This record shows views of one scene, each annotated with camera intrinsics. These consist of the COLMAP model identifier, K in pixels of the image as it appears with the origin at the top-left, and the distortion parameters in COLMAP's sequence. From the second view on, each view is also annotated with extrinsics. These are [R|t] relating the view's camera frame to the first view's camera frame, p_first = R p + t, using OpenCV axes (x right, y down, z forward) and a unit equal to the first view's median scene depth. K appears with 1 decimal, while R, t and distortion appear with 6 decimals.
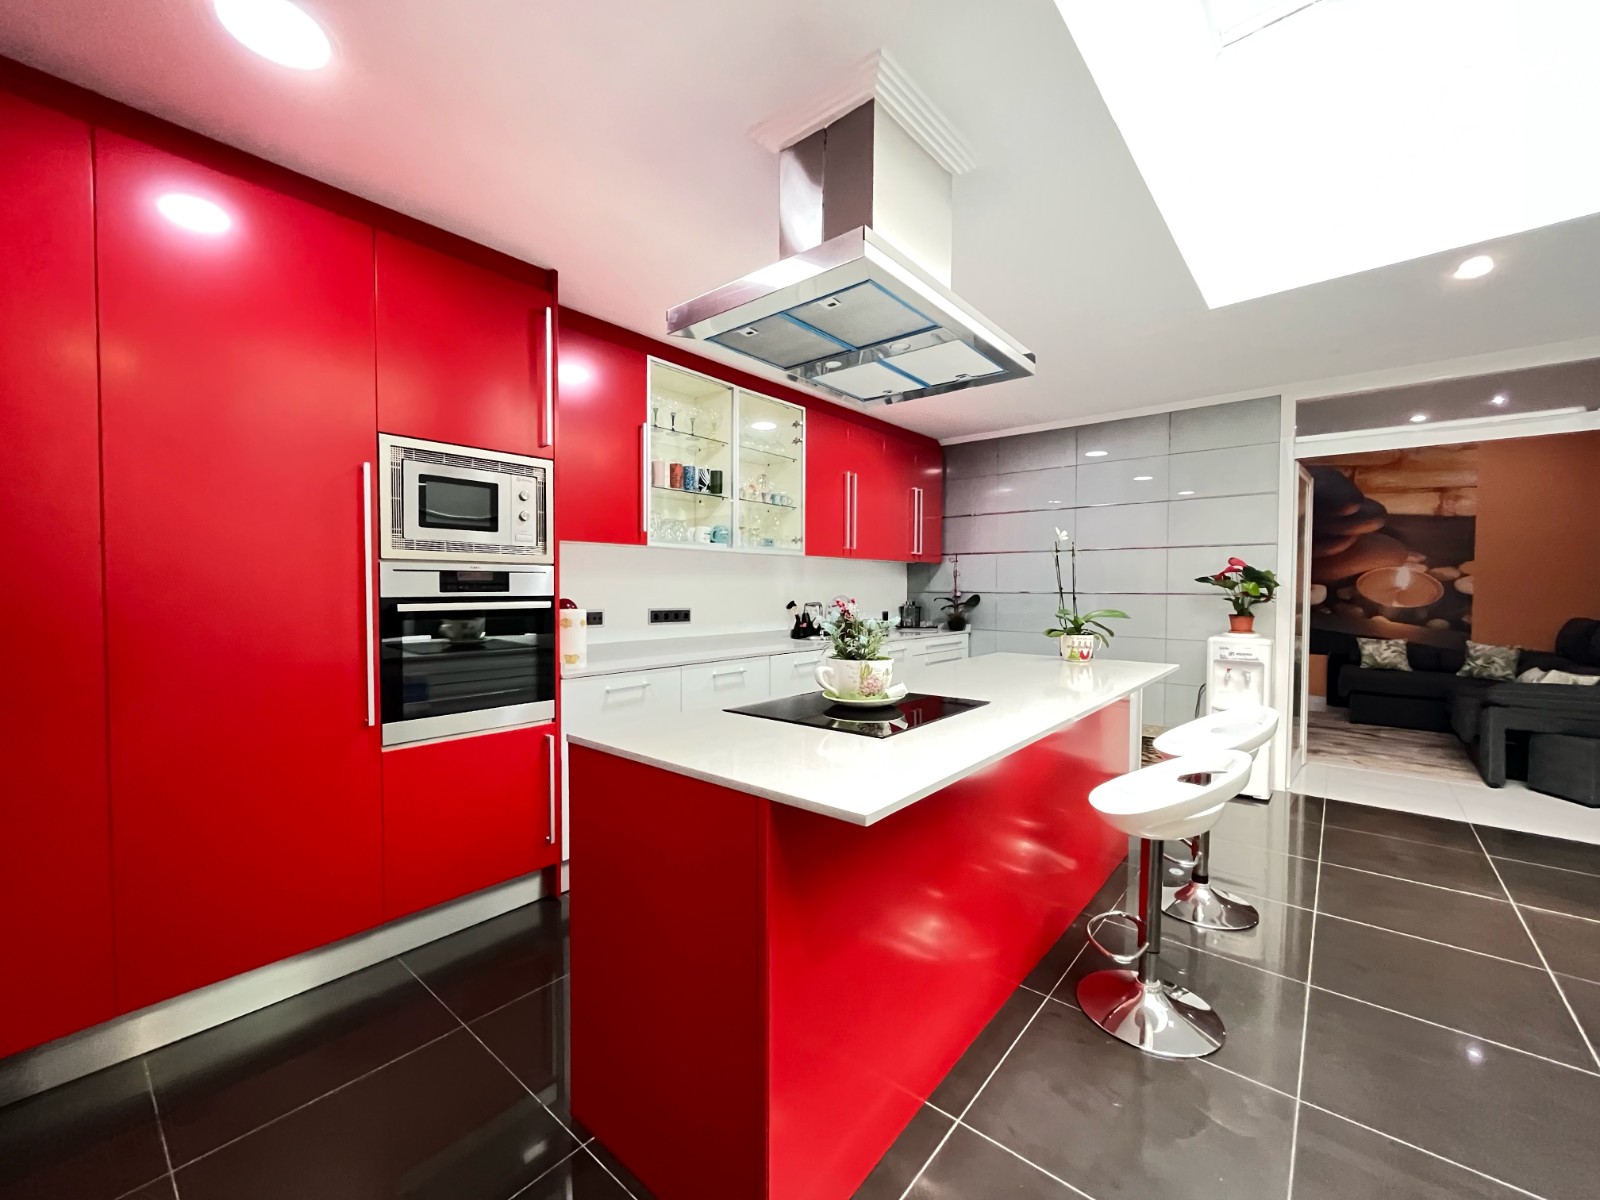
lens RADIAL K [[650.6, 0, 796.8], [0, 650.6, 603.7], [0, 0, 1]] dist [-0.001054, -0.000138]
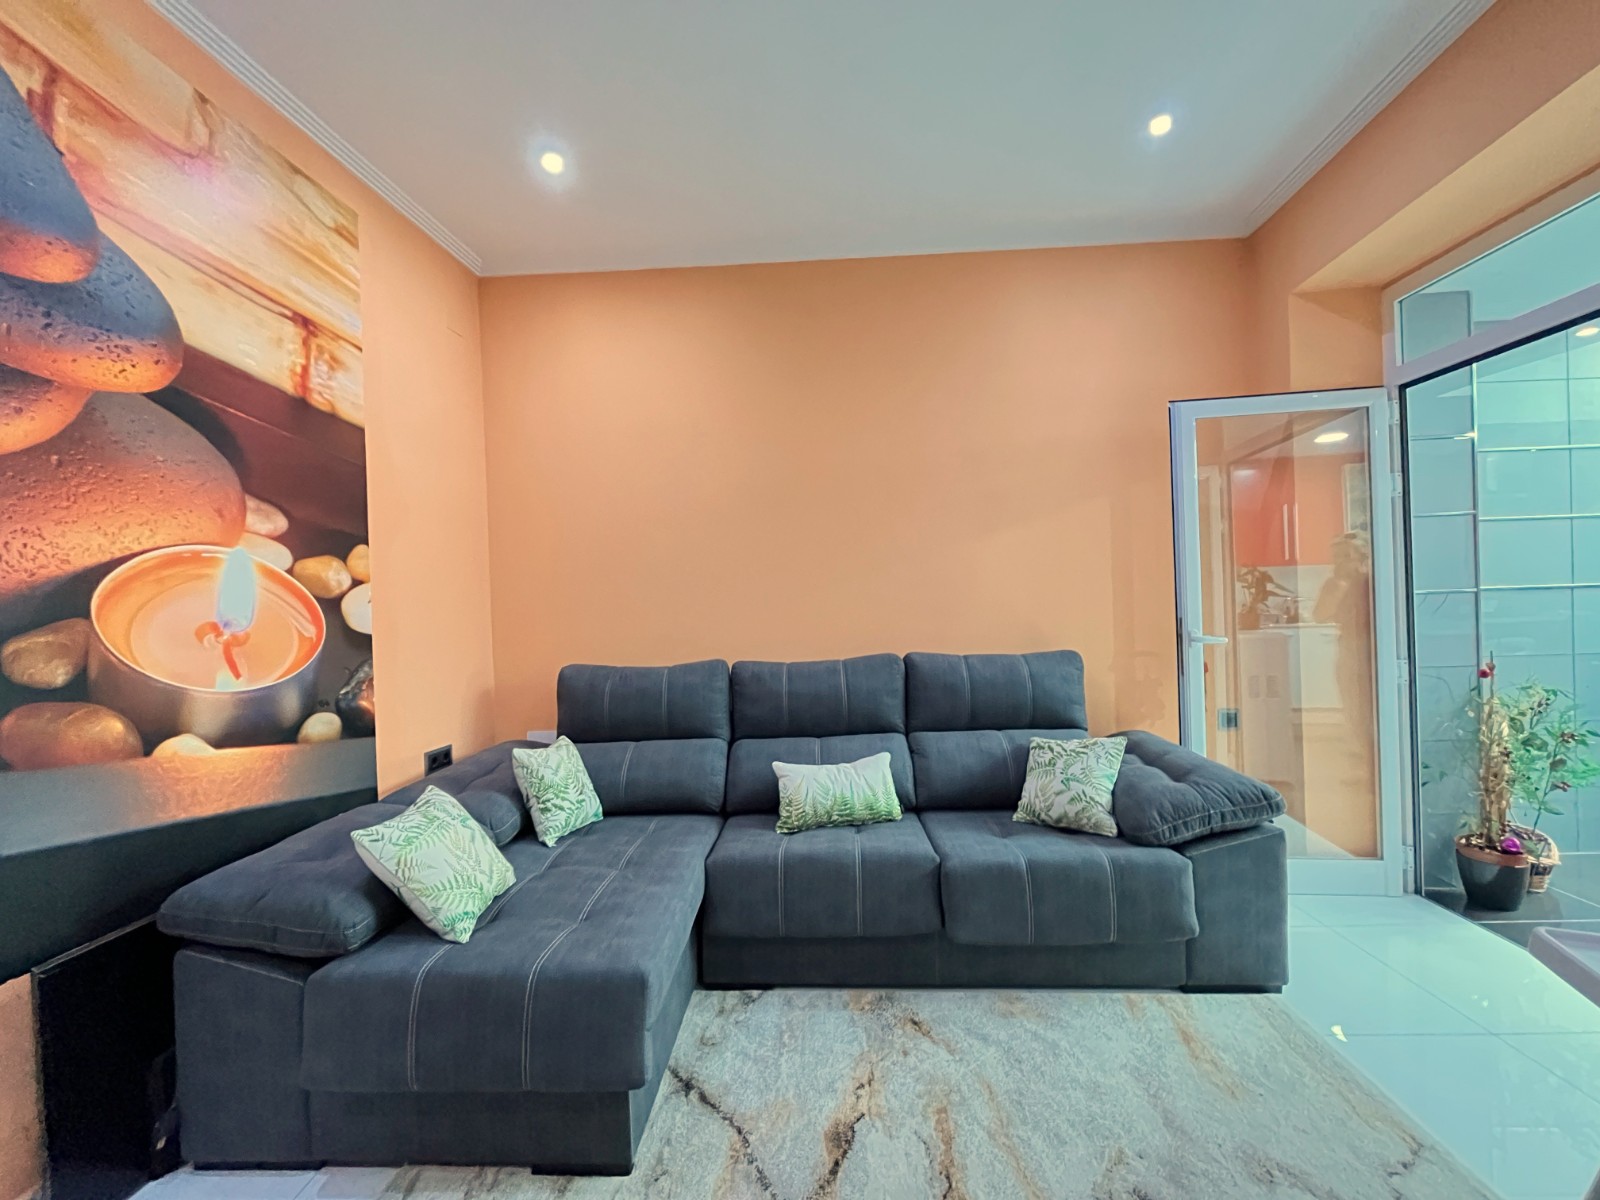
lens RADIAL K [[650.6, 0, 801.0], [0, 650.6, 598.2], [0, 0, 1]] dist [-0.001054, -0.000138]
pose [[-0.608260, 0.017581, 0.793543, 0.837357], [0.048683, 0.998699, 0.015190, -0.040843], [-0.792243, 0.047872, -0.608324, 1.457810]]
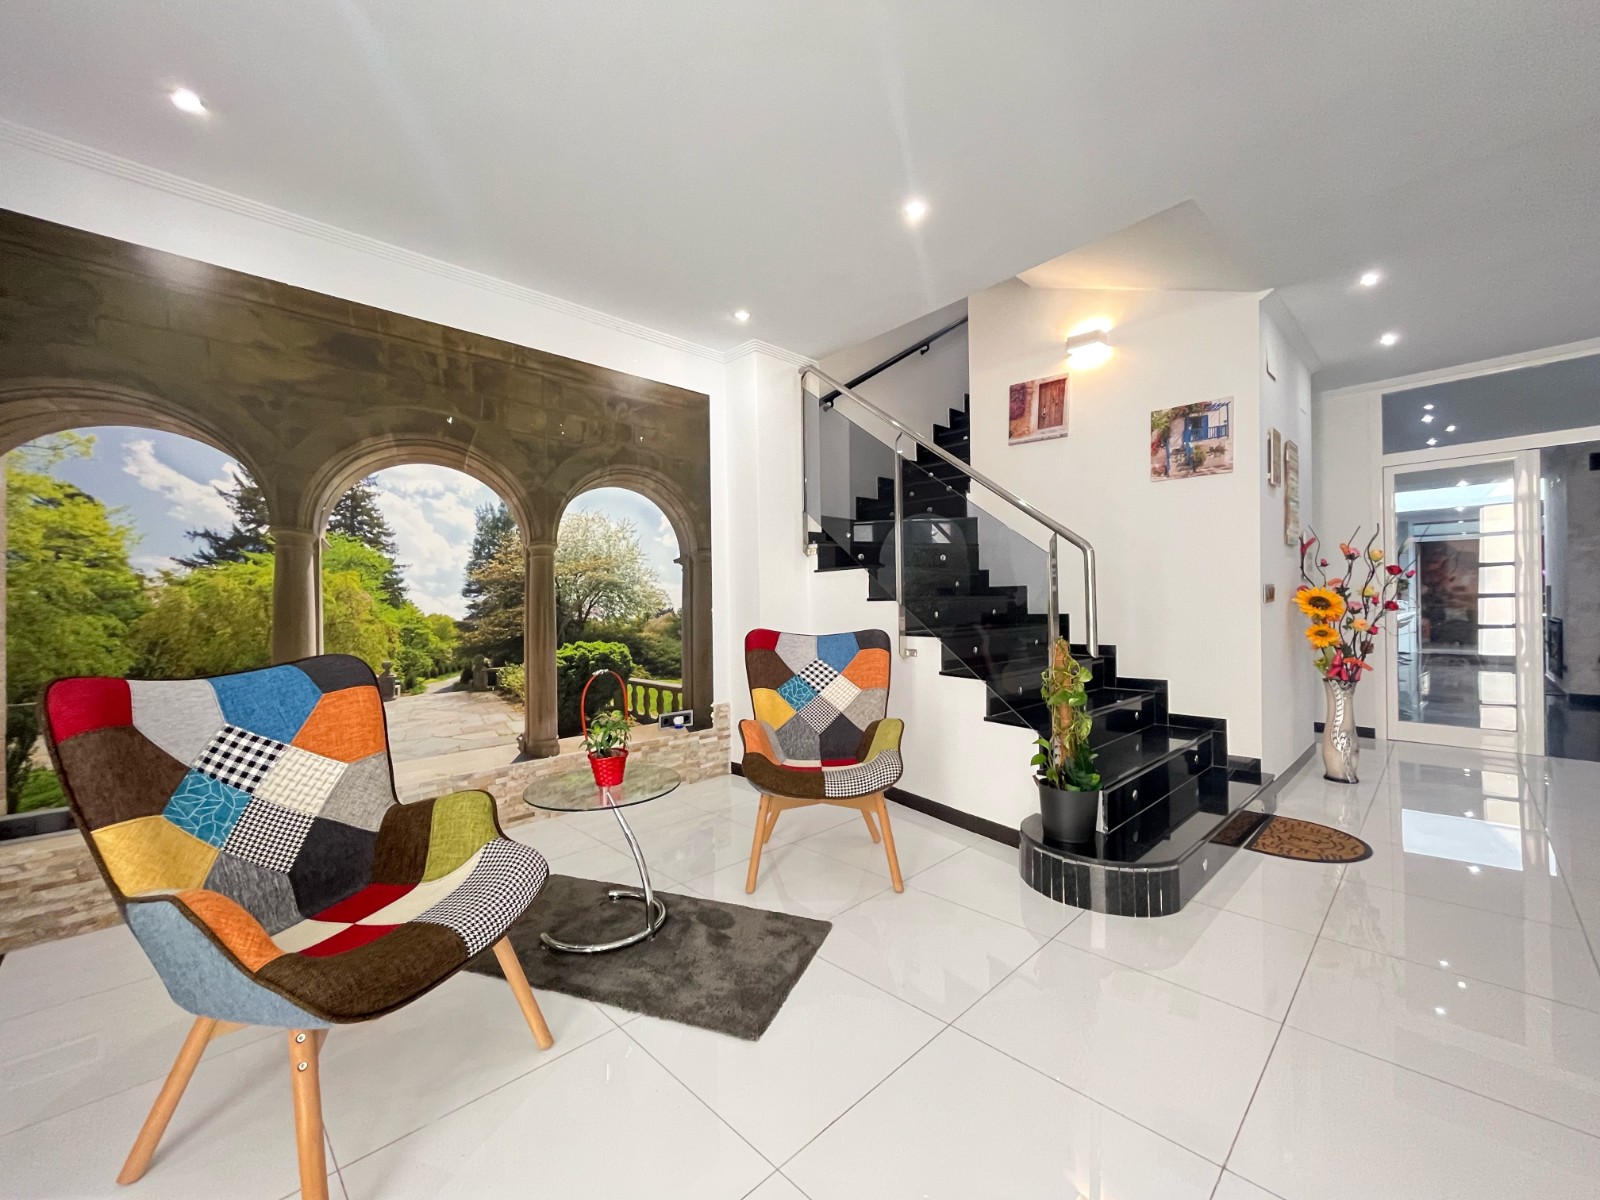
lens RADIAL K [[650.6, 0, 800.4], [0, 650.6, 604.6], [0, 0, 1]] dist [-0.001054, -0.000138]
pose [[0.996040, -0.009560, -0.088395, -1.634042], [0.007821, 0.999769, -0.019999, 0.095495], [0.088565, 0.019228, 0.995885, -2.031031]]
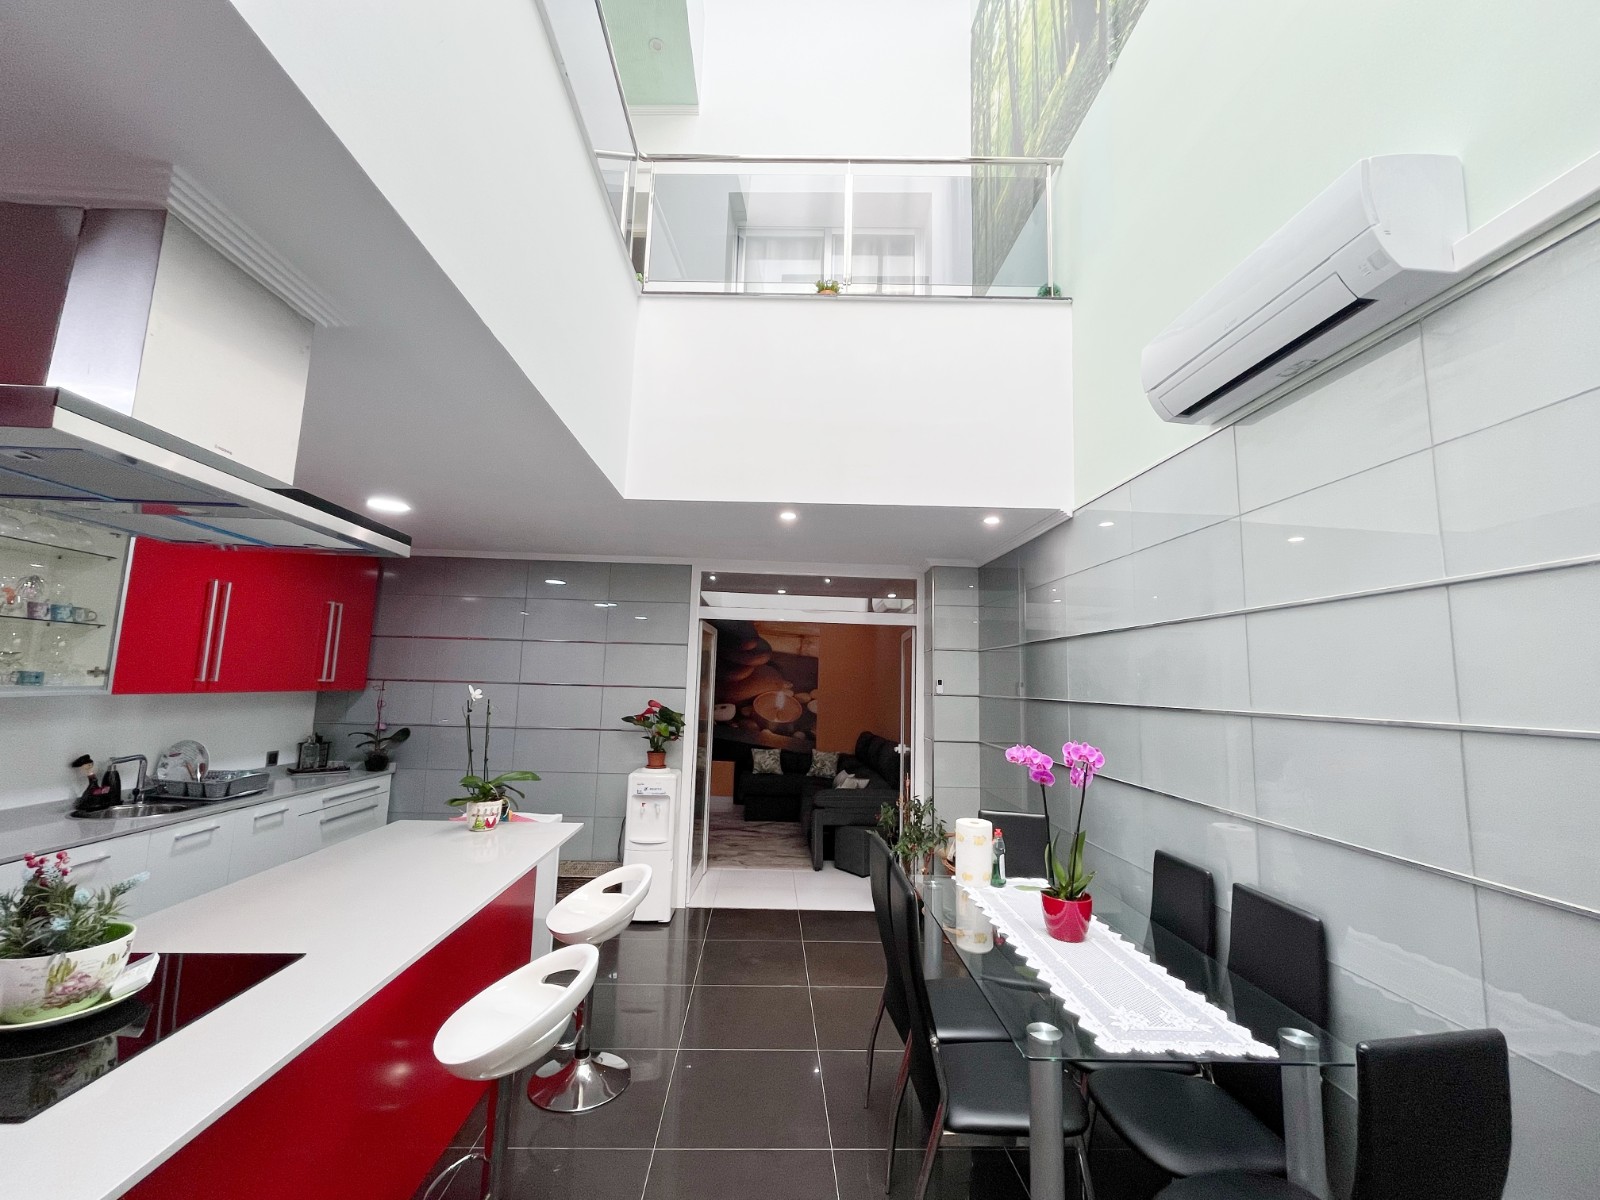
lens RADIAL K [[650.6, 0, 793.9], [0, 650.6, 602.9], [0, 0, 1]] dist [-0.001054, -0.000138]
pose [[0.737760, 0.101155, 0.667441, 0.071348], [-0.007962, 0.989945, -0.141232, -0.072621], [-0.675016, 0.098881, 0.731147, -0.011994]]
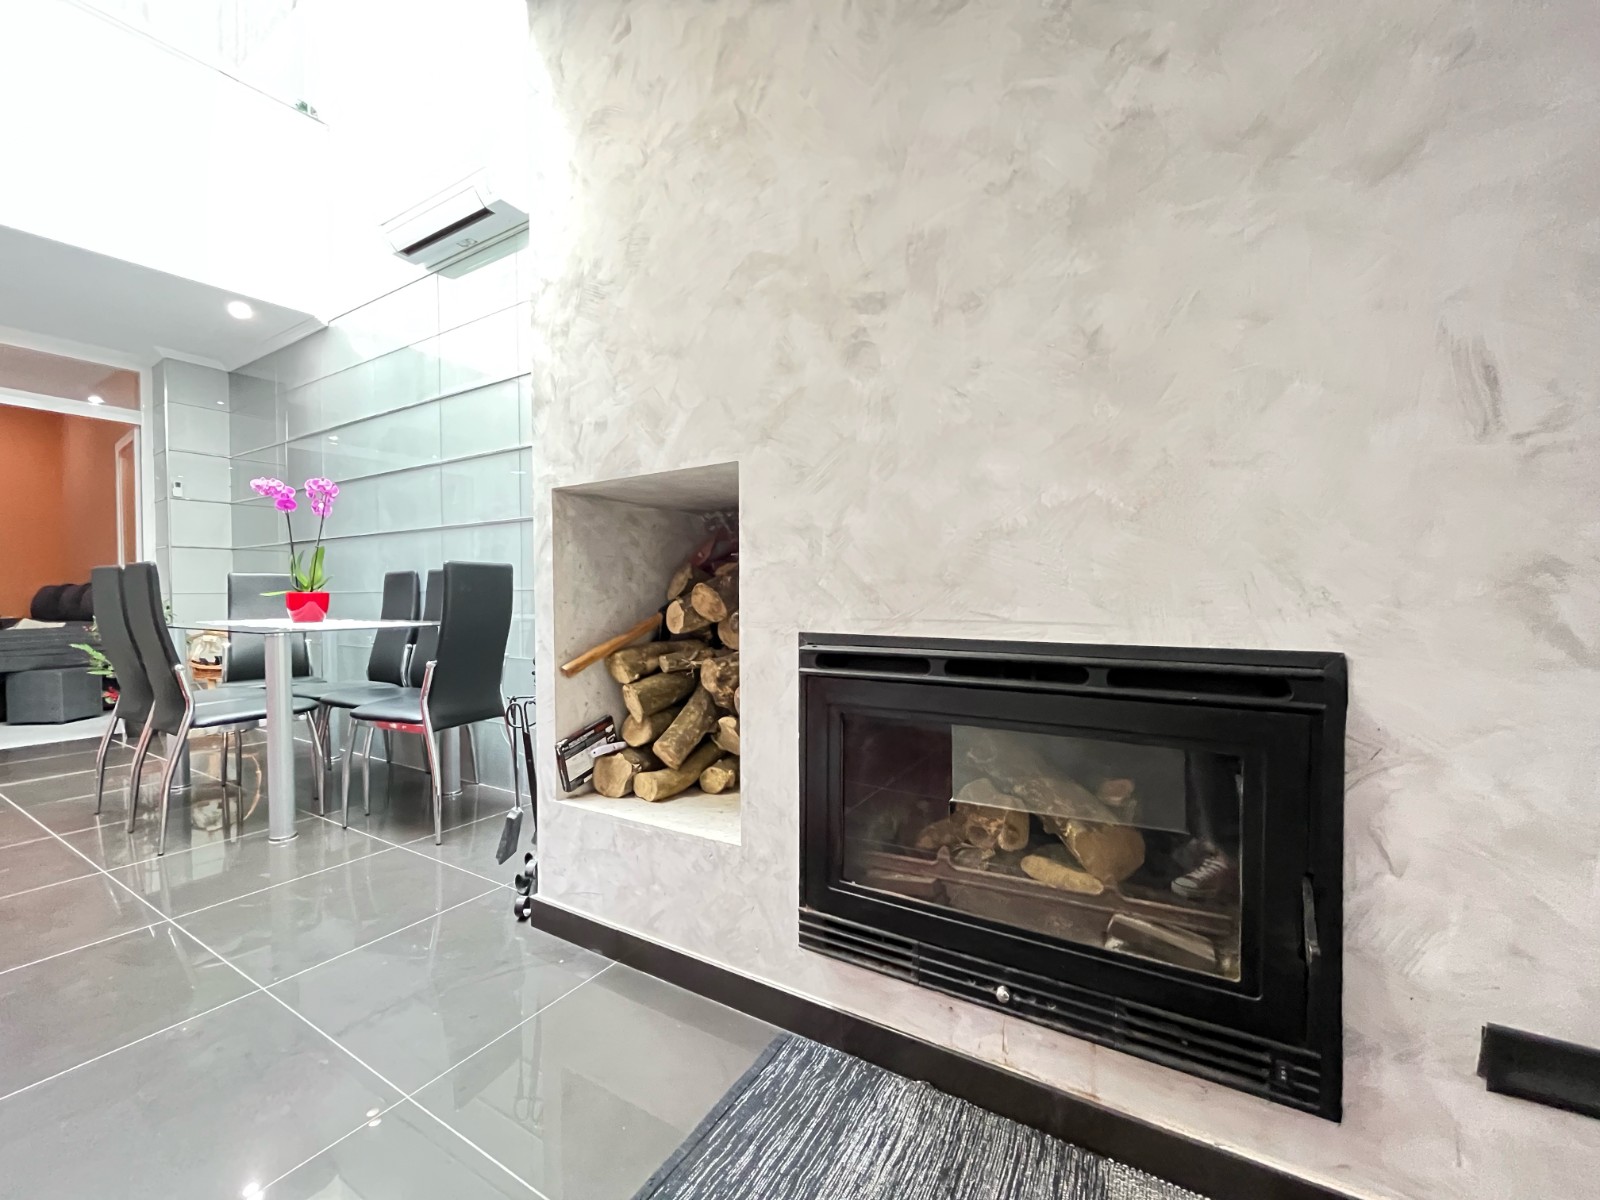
lens RADIAL K [[650.6, 0, 801.8], [0, 650.6, 602.7], [0, 0, 1]] dist [-0.001054, -0.000138]
pose [[-0.153258, -0.016867, 0.988042, -0.158797], [0.034899, 0.999138, 0.022470, 0.087298], [-0.987570, 0.037925, -0.152537, -0.165426]]
